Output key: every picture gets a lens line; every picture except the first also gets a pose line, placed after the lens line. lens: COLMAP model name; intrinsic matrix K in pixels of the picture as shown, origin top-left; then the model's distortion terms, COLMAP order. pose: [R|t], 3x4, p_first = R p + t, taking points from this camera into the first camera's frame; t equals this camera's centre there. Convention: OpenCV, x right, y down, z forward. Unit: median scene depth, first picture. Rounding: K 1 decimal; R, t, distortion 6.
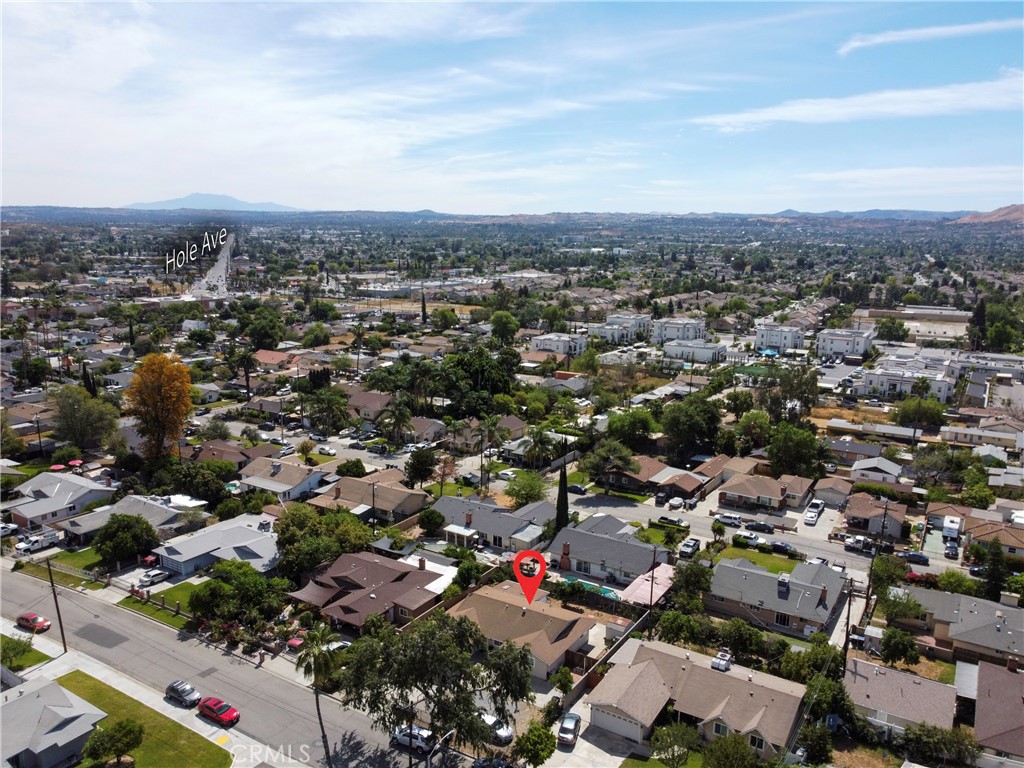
lens RADIAL K [[774.6, 0, 512.0], [0, 774.6, 384.0], [0, 0, 1]] dist [-0.001279, -0.000562]
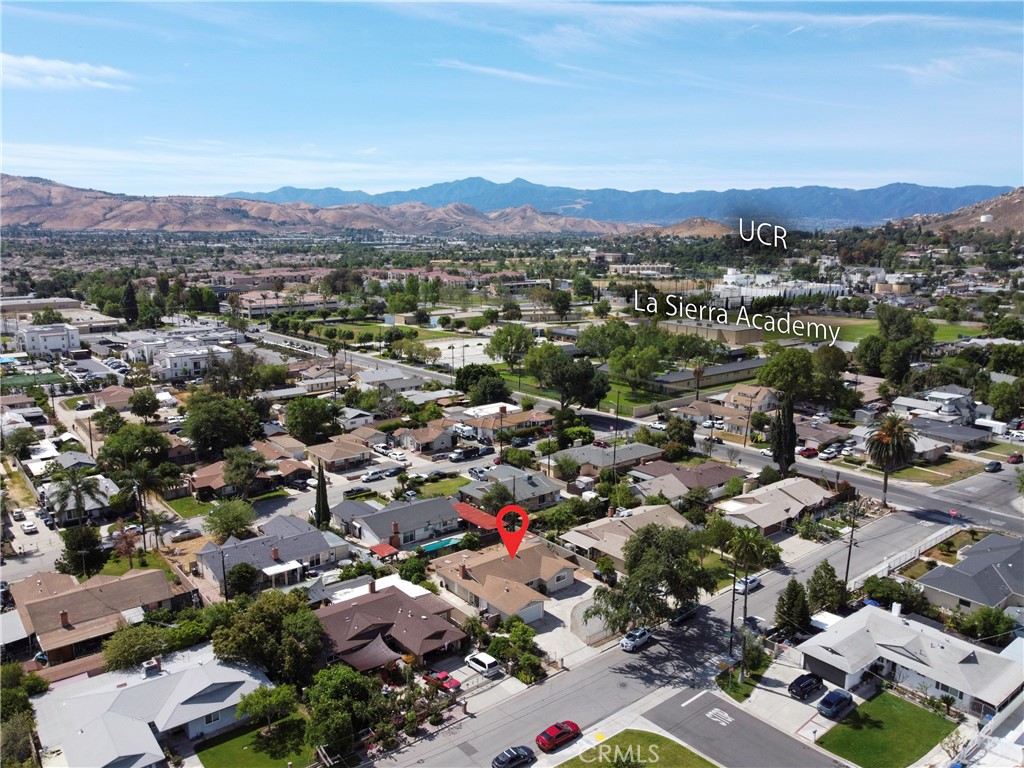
lens RADIAL K [[774.6, 0, 512.0], [0, 774.6, 384.0], [0, 0, 1]] dist [-0.001279, -0.000562]
pose [[0.324391, -0.197678, 0.925037, -0.668672], [0.183769, 0.972458, 0.143368, -0.082357], [-0.927901, 0.123486, 0.351783, 0.370403]]
